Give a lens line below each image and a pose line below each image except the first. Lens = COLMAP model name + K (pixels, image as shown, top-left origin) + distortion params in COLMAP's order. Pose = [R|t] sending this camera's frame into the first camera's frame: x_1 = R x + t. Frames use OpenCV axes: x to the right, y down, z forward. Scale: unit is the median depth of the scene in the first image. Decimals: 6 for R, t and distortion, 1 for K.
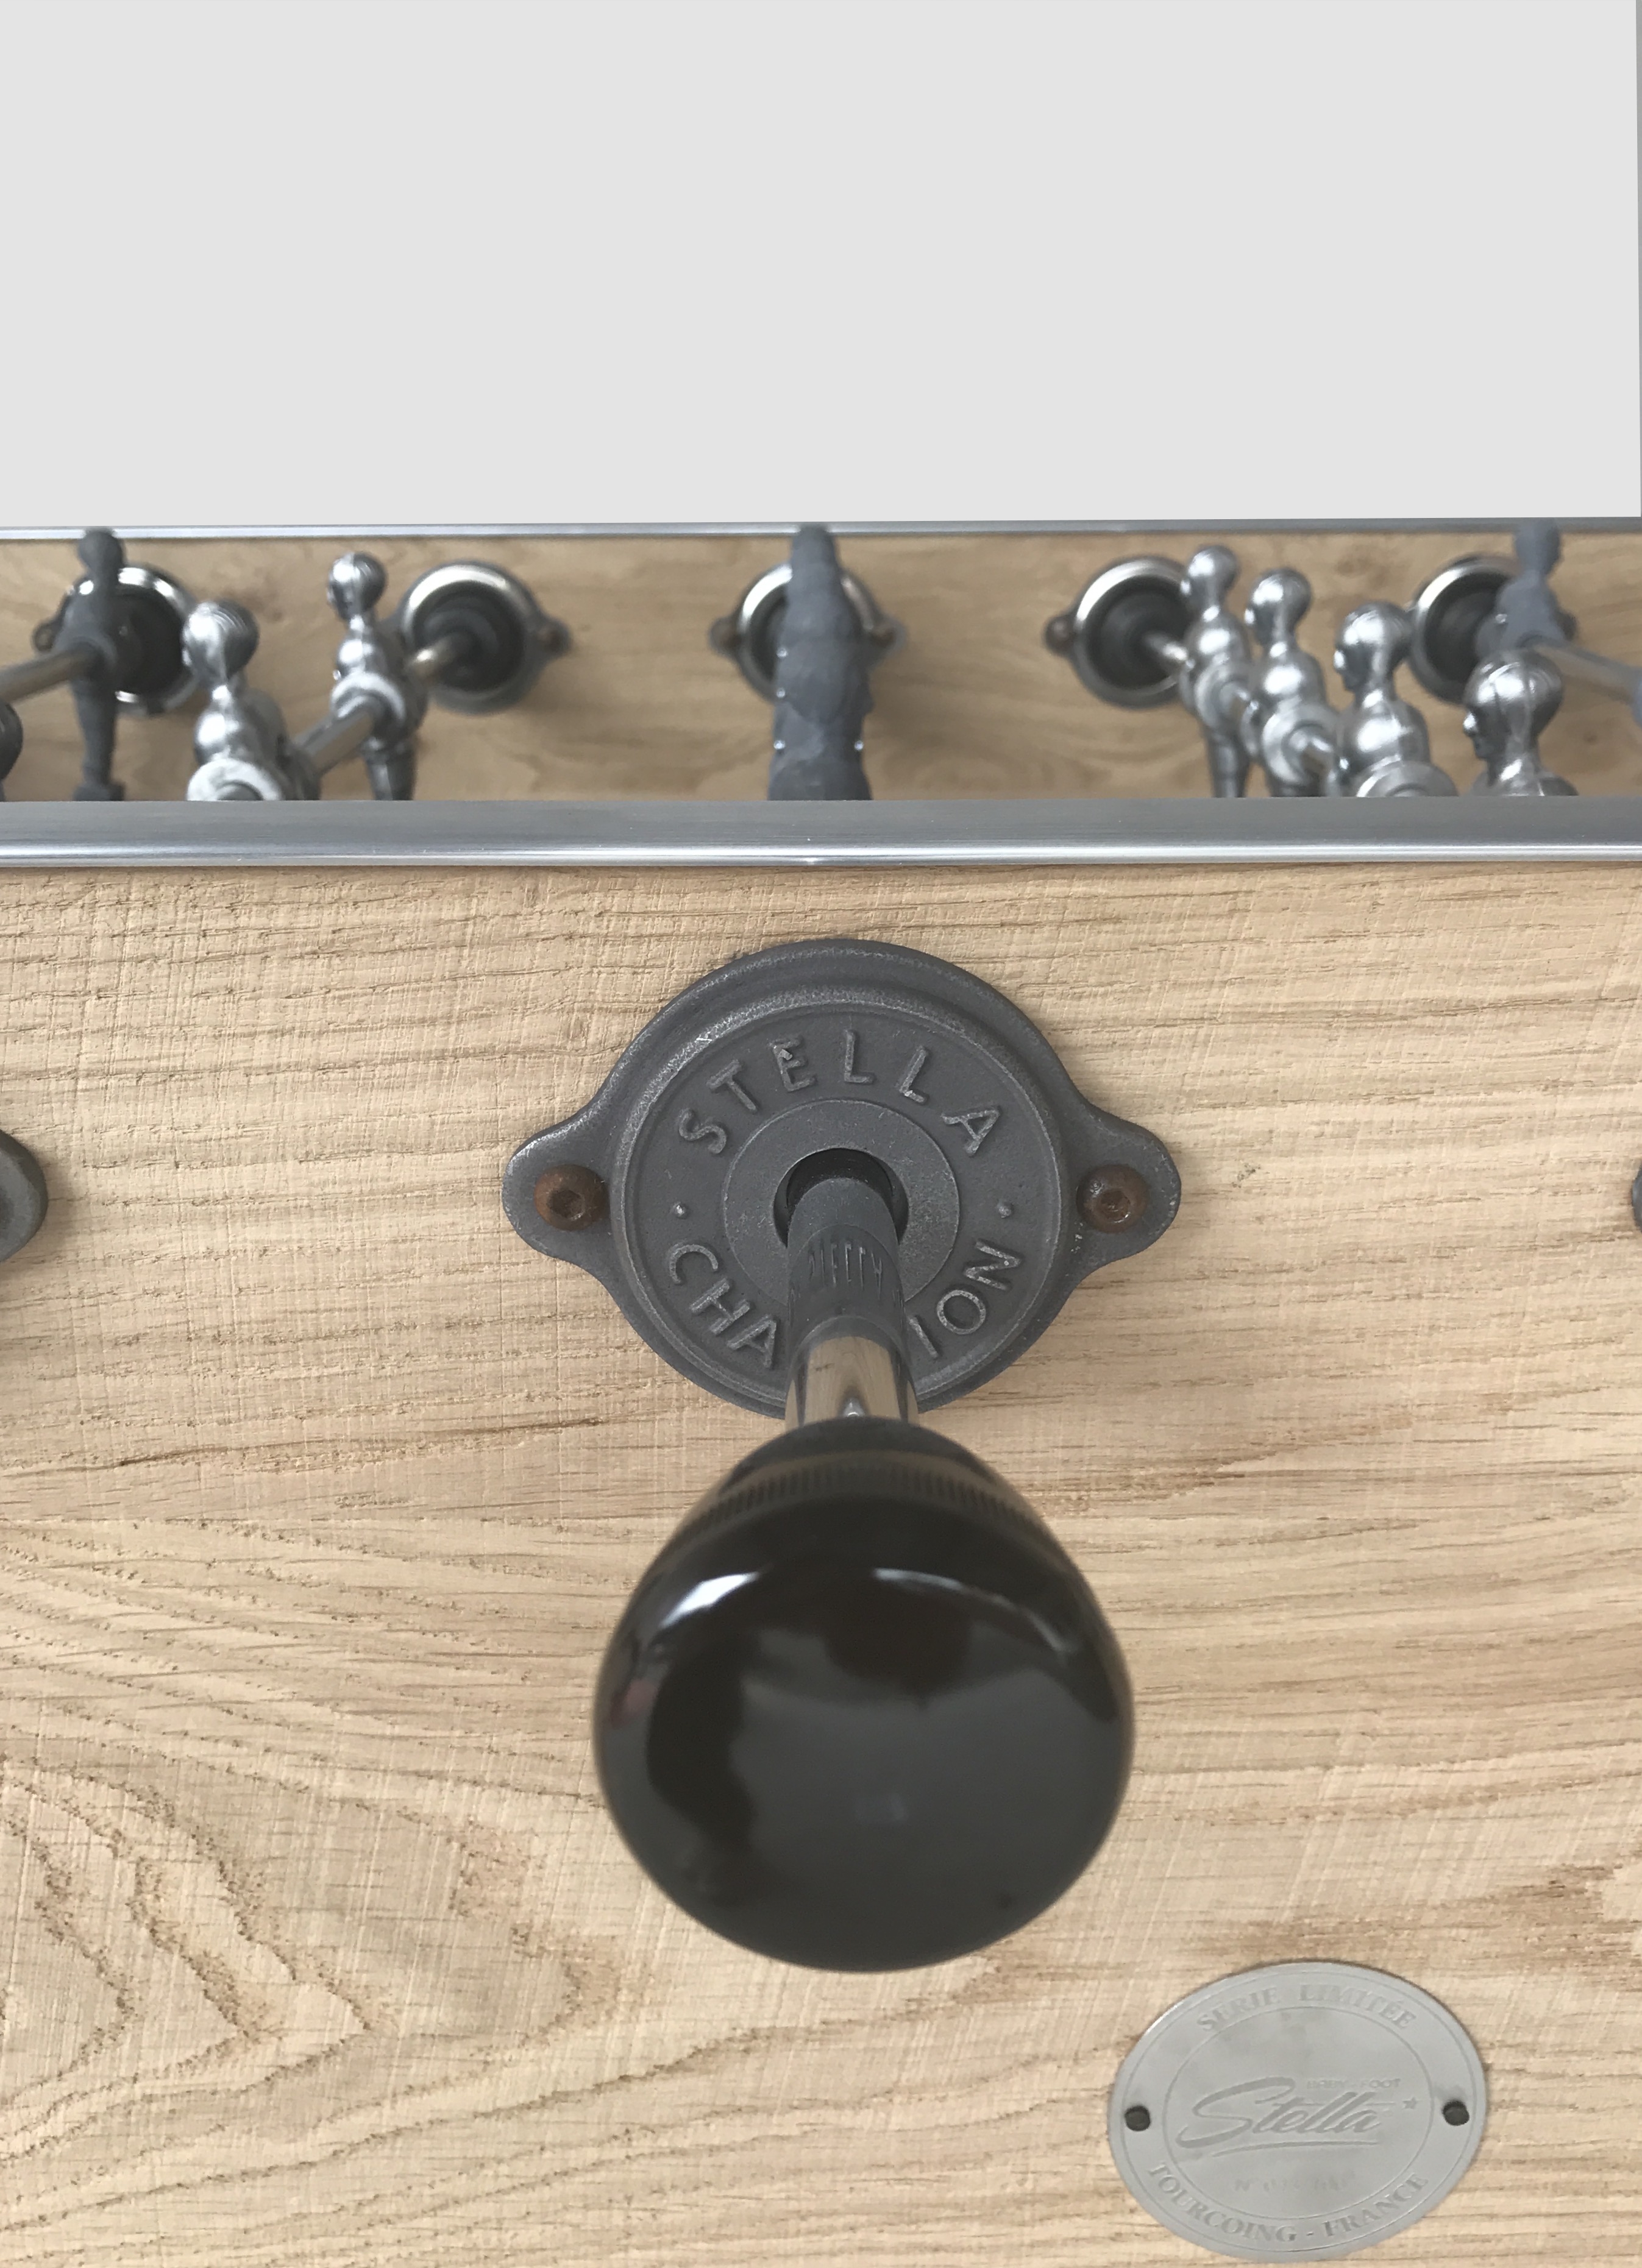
lens RADIAL K [[2031.8, 0, 821.0], [0, 2031.8, 1134.0], [0, 0, 1]] dist [0.045613, -0.003716]
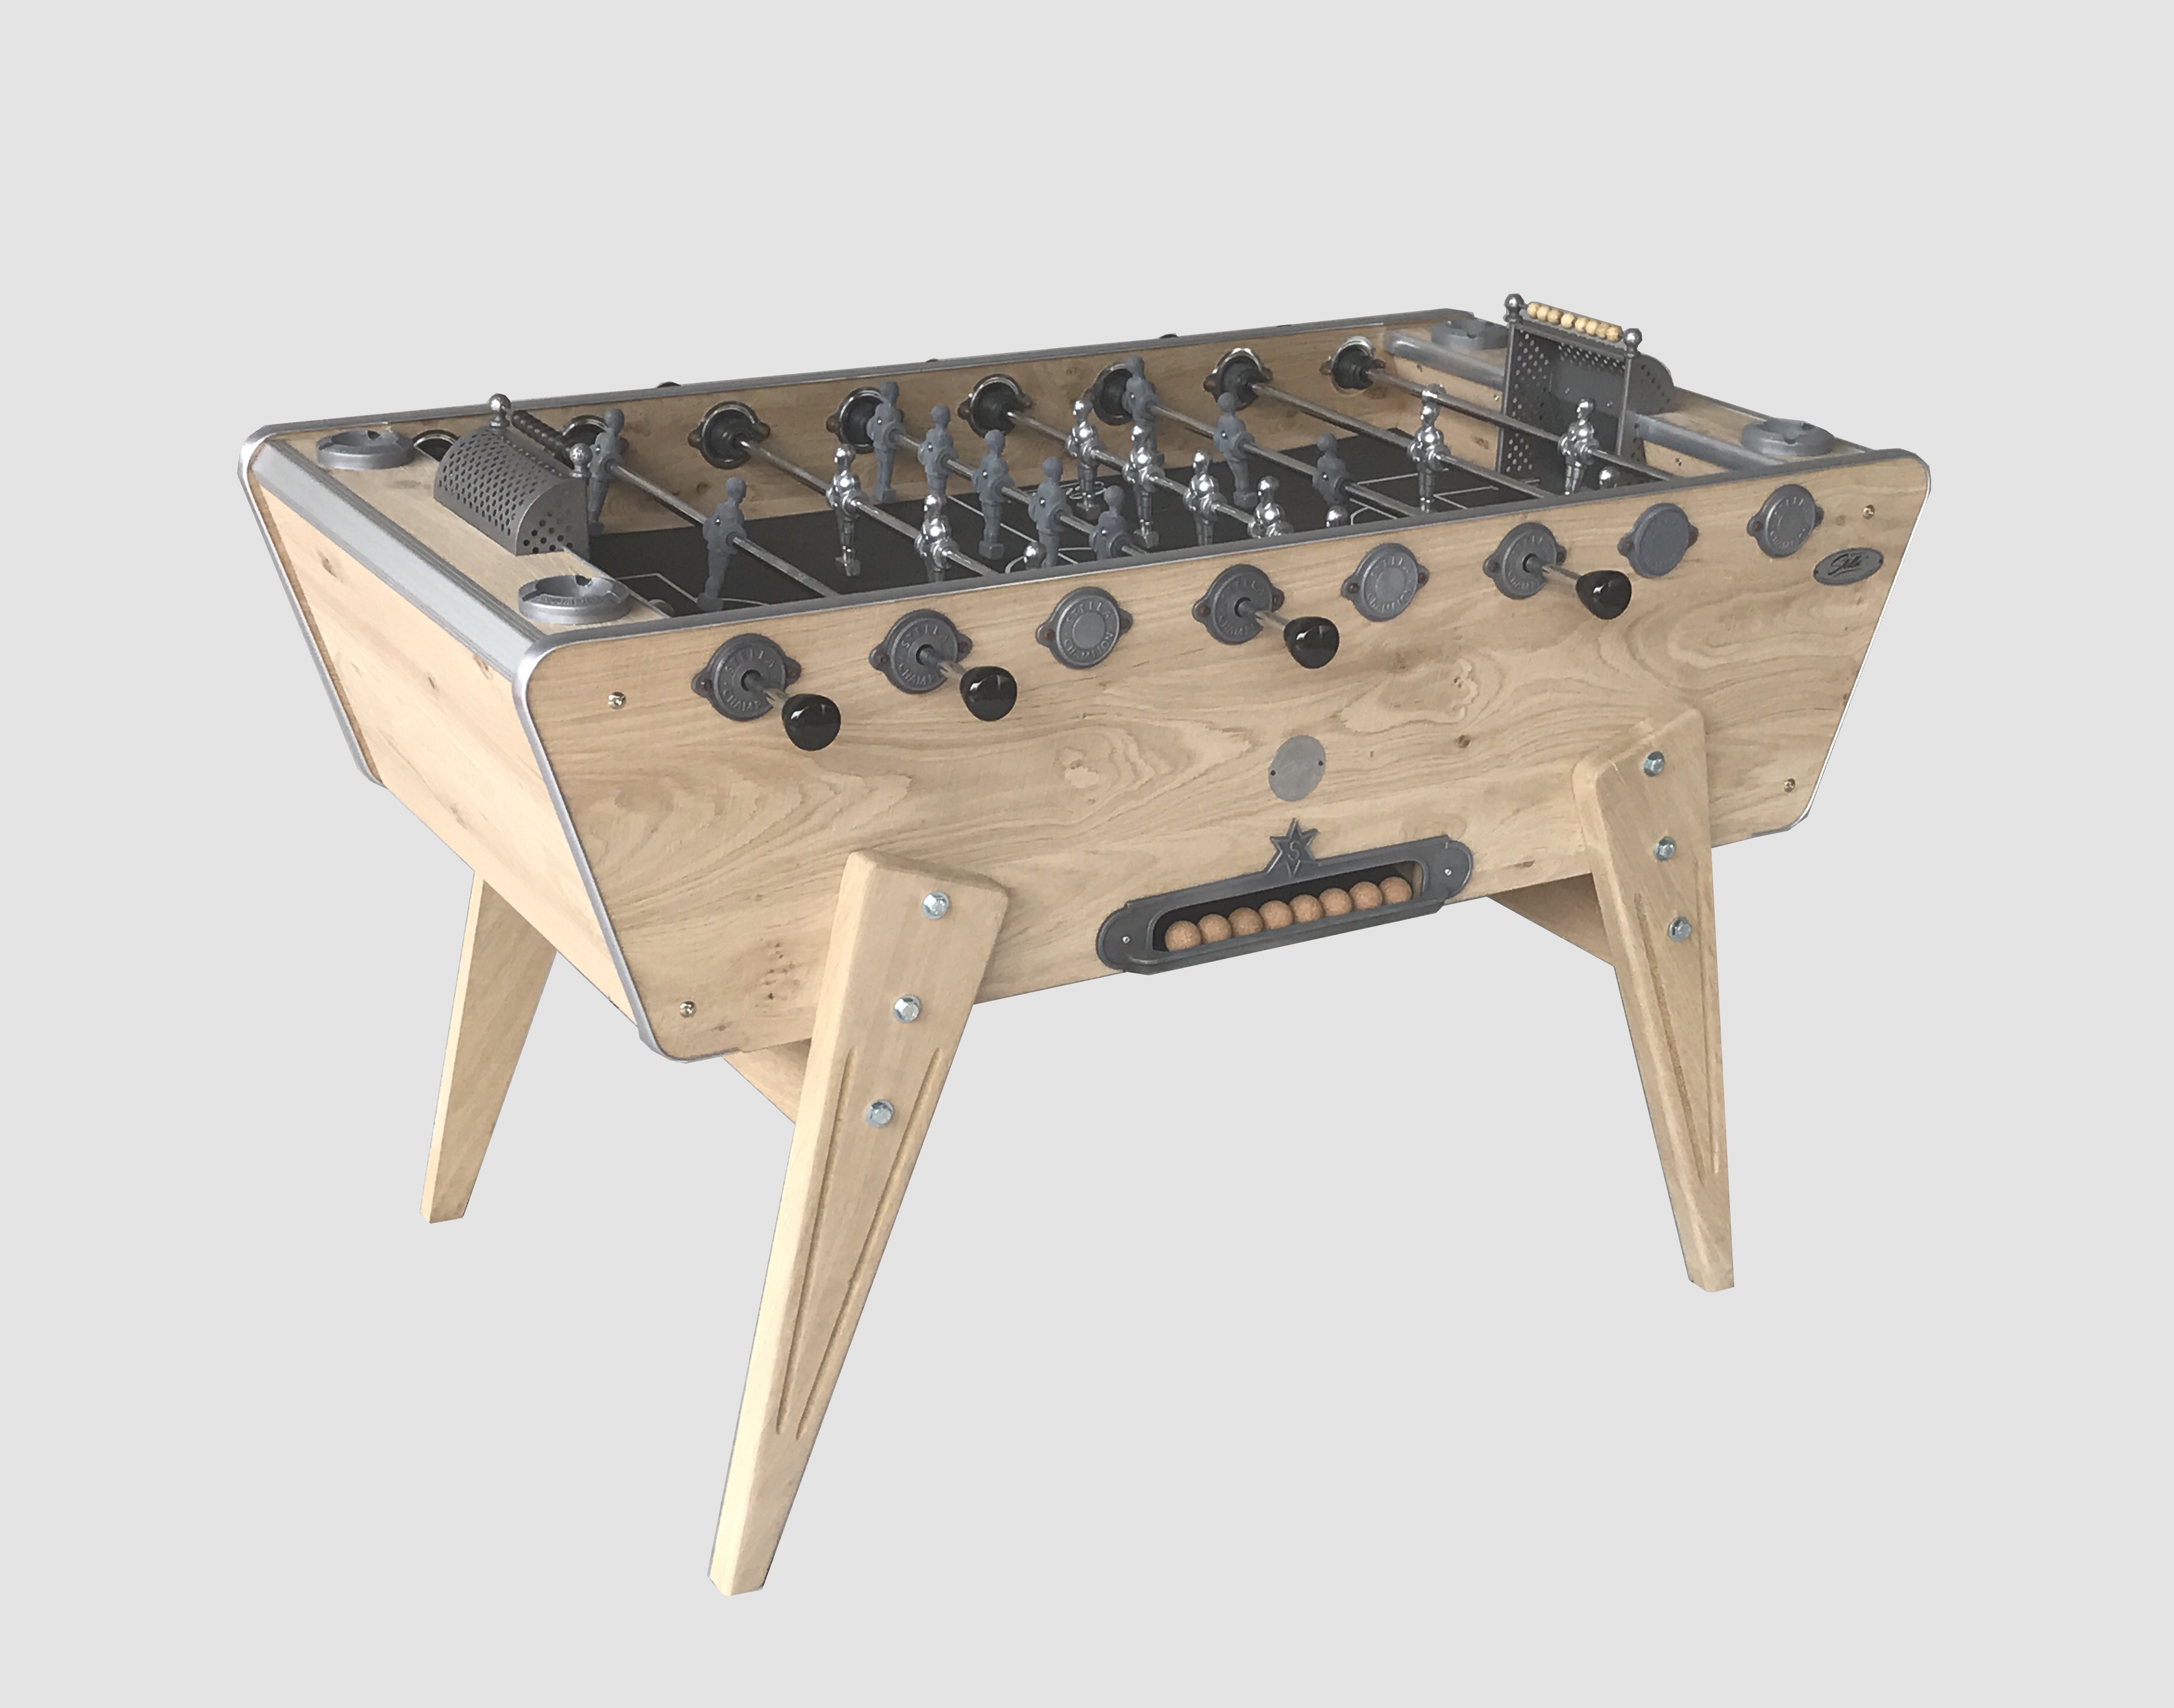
lens RADIAL K [[2946.7, 0, 1088.0], [0, 2946.7, 948.3], [0, 0, 1]] dist [0.172641, -0.006331]
pose [[0.864511, -0.174049, 0.471516, -4.261226], [0.136348, 0.984162, 0.113291, -0.022391], [-0.483766, -0.033651, 0.874550, -5.934229]]
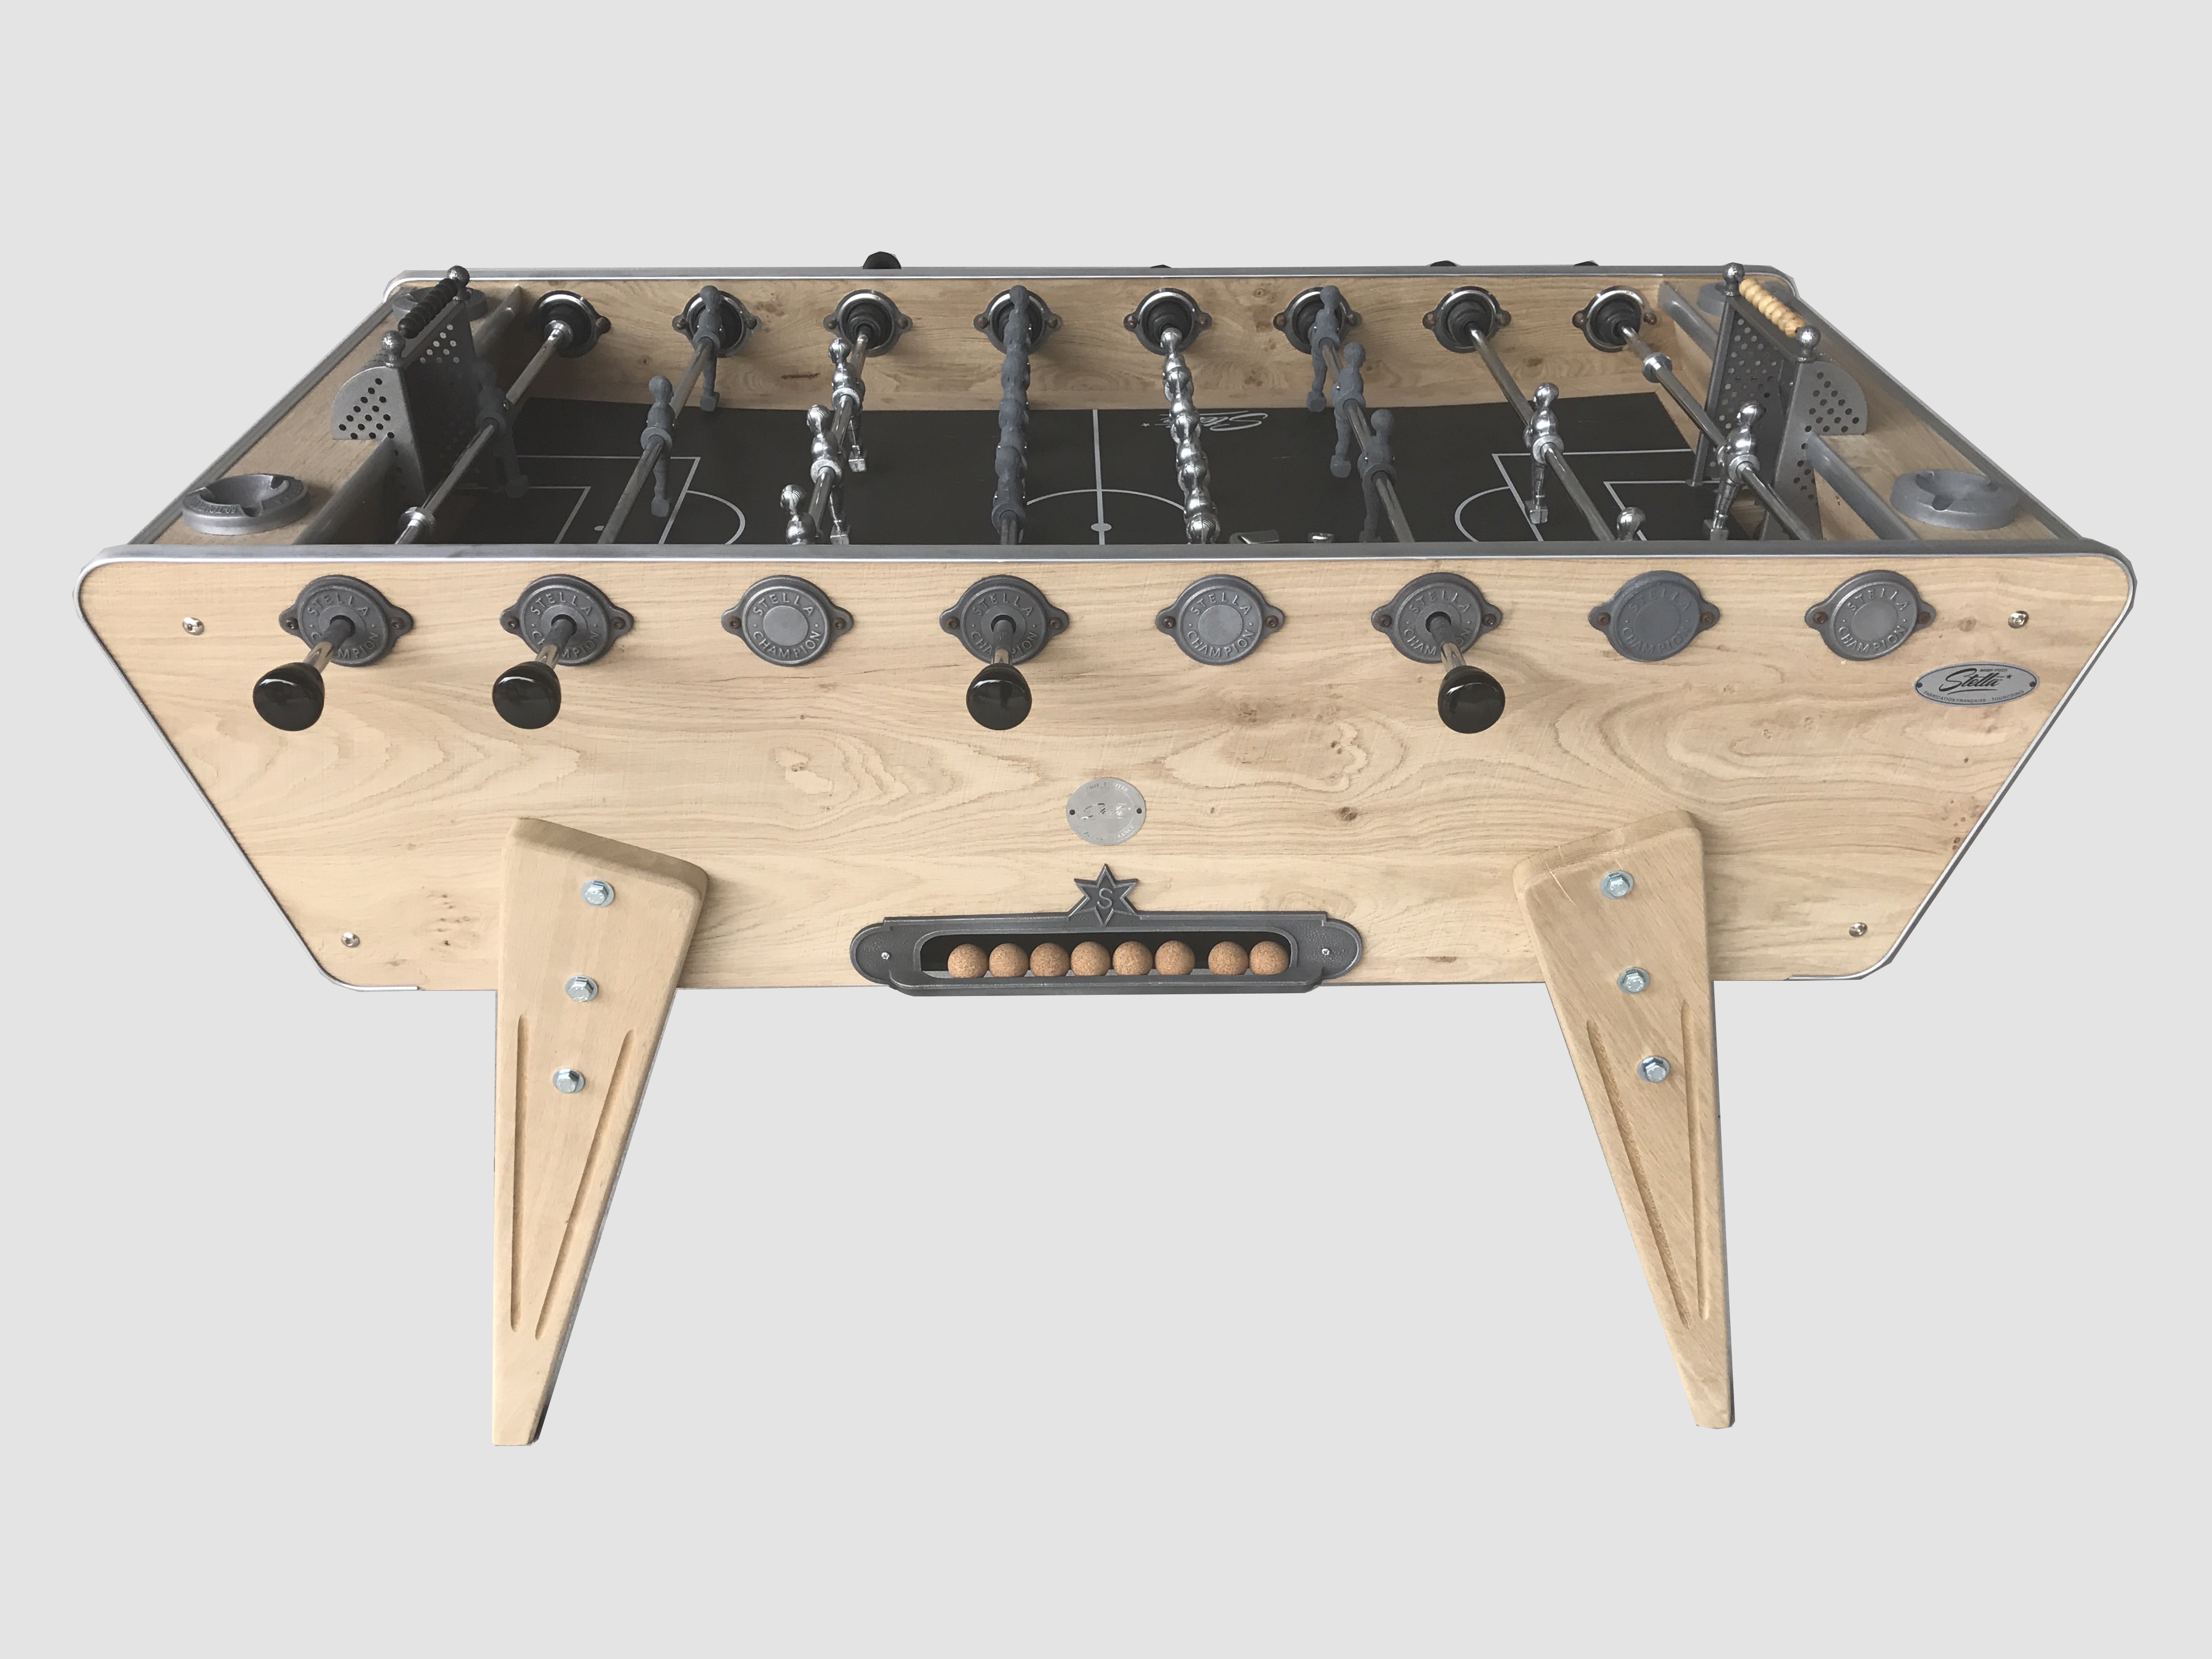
lens RADIAL K [[1836.6, 0, 1109.2], [0, 1836.6, 855.1], [0, 0, 1]] dist [0.126403, -0.328275]
pose [[0.999866, 0.000245, 0.016395, 0.177524], [-0.003967, 0.973792, 0.227404, -0.406525], [-0.015910, -0.227439, 0.973662, -3.291203]]
